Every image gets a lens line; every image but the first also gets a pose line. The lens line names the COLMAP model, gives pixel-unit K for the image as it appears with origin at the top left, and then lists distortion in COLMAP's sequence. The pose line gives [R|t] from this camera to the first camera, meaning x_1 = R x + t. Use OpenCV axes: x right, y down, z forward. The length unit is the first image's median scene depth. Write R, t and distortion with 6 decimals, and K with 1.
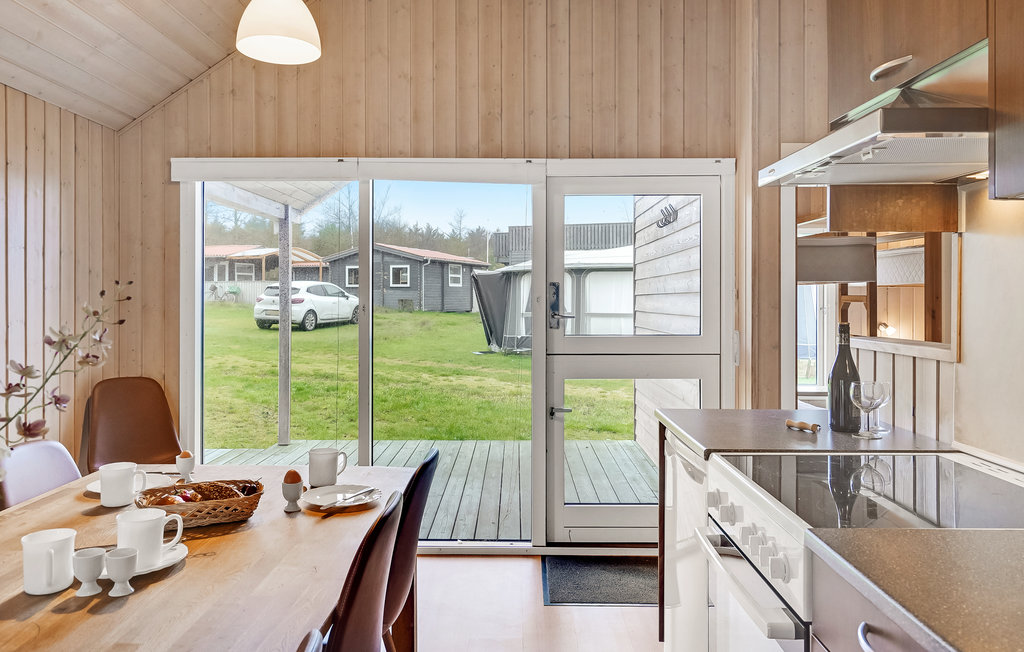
lens RADIAL K [[750.7, 0, 512.1], [0, 750.7, 288.1], [0, 0, 1]] dist [0.024822, -0.006879]
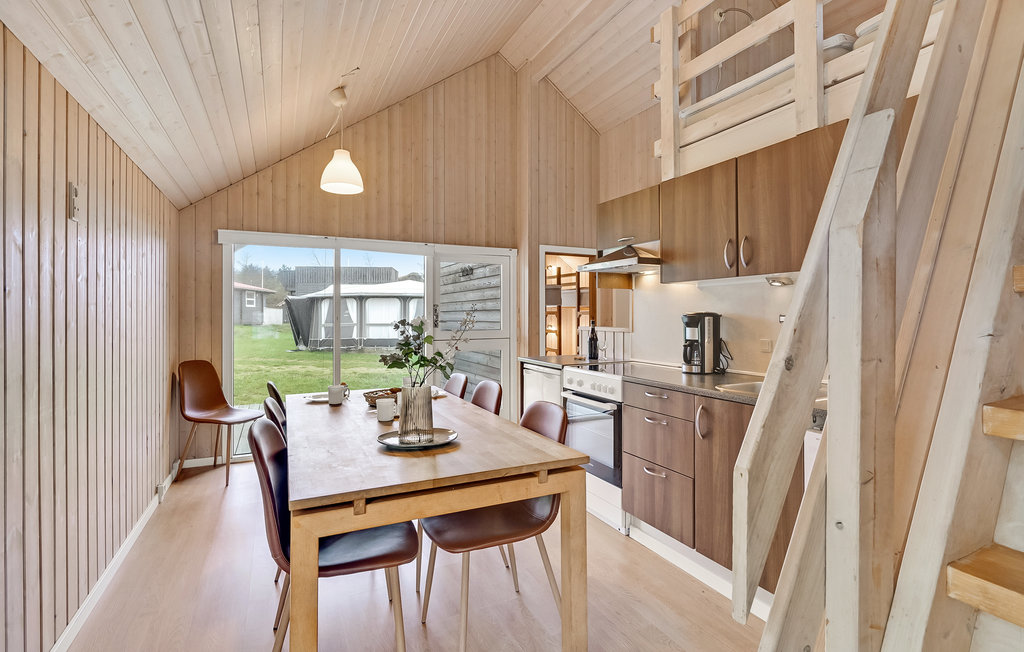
lens RADIAL K [[476.3, 0, 510.1], [0, 476.3, 319.8], [0, 0, 1]] dist [0.002828, 0.000149]
pose [[0.896344, -0.007111, 0.443302, -0.337628], [-0.003177, 0.999743, 0.022459, 0.003220], [-0.443347, -0.021539, 0.896091, -0.243217]]
